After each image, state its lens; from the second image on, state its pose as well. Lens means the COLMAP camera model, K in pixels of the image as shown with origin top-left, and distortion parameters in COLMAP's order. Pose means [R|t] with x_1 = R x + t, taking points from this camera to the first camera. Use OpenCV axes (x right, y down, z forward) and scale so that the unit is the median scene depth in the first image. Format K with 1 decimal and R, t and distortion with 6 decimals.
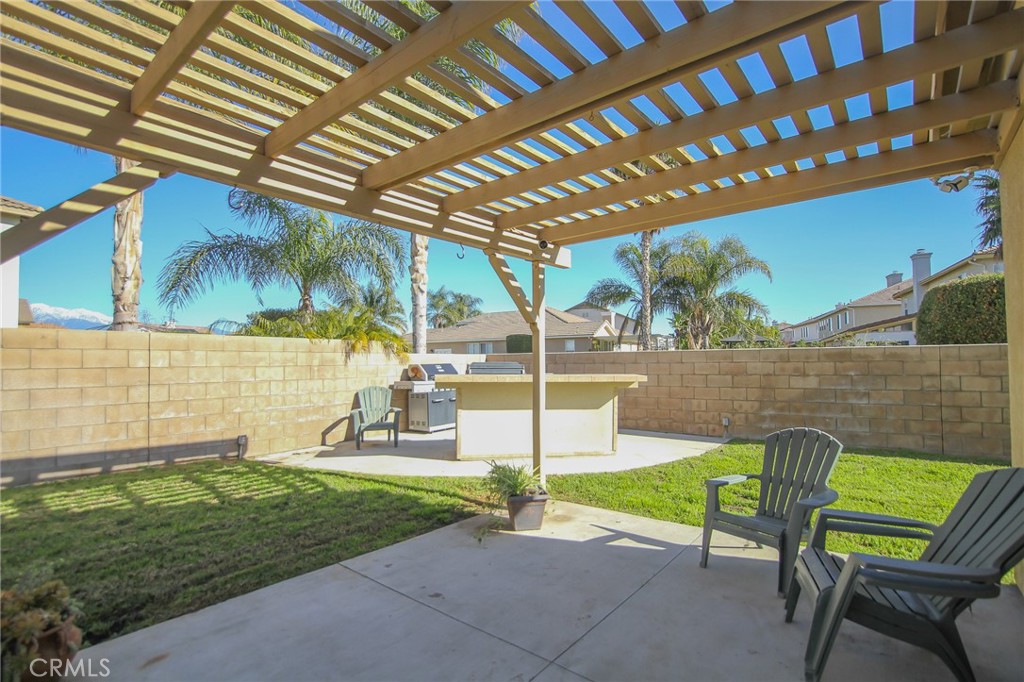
lens RADIAL K [[479.4, 0, 514.7], [0, 479.4, 345.3], [0, 0, 1]] dist [-0.028807, 0.000181]
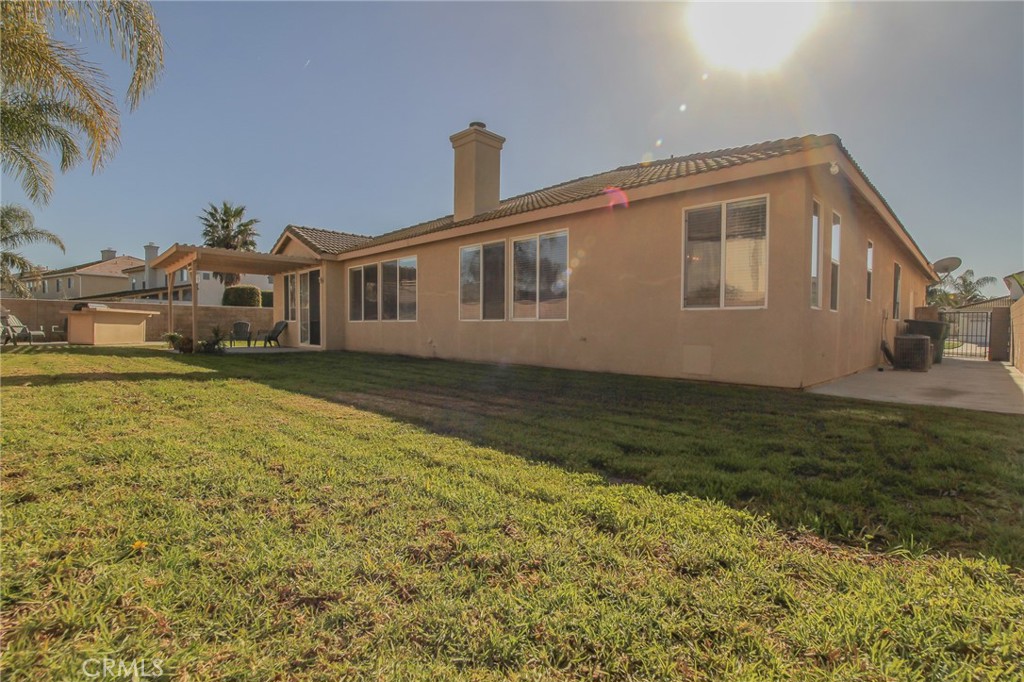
lens RADIAL K [[488.4, 0, 512.0], [0, 488.4, 341.0], [0, 0, 1]] dist [-0.035886, 0.000017]
pose [[0.123120, -0.015584, 0.992269, -1.859282], [-0.044105, 0.998803, 0.021159, 0.071319], [-0.991411, -0.046369, 0.122285, -1.124974]]
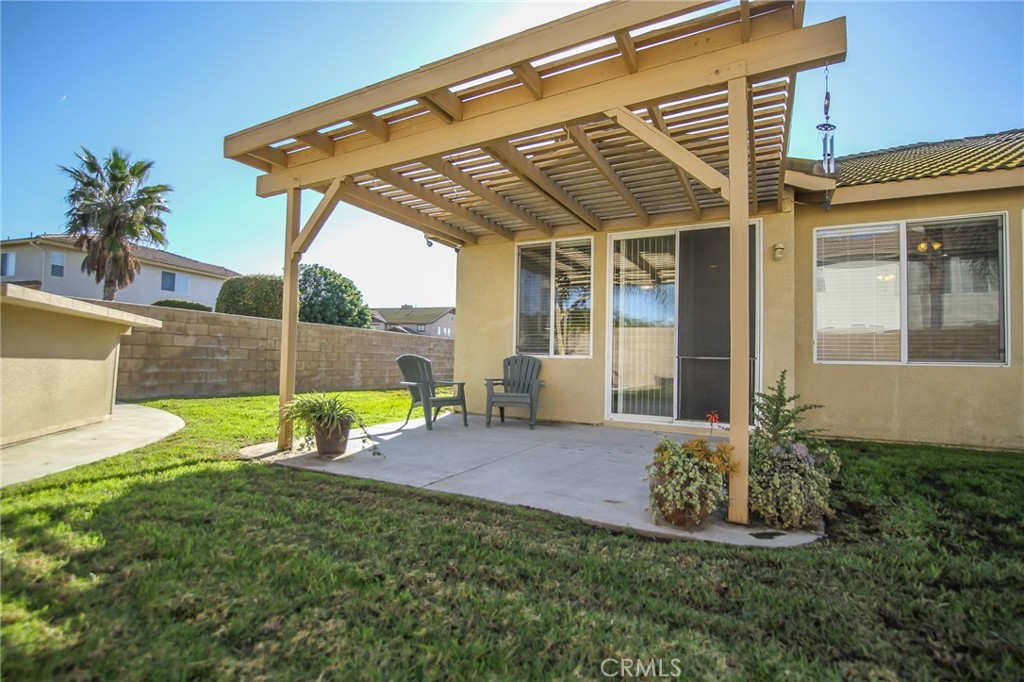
lens RADIAL K [[479.4, 0, 514.7], [0, 479.4, 345.3], [0, 0, 1]] dist [-0.028807, 0.000181]
pose [[-0.185067, 0.036276, 0.982056, -0.599736], [-0.055091, 0.997364, -0.047223, 0.097700], [-0.981180, -0.062842, -0.182581, 0.454223]]
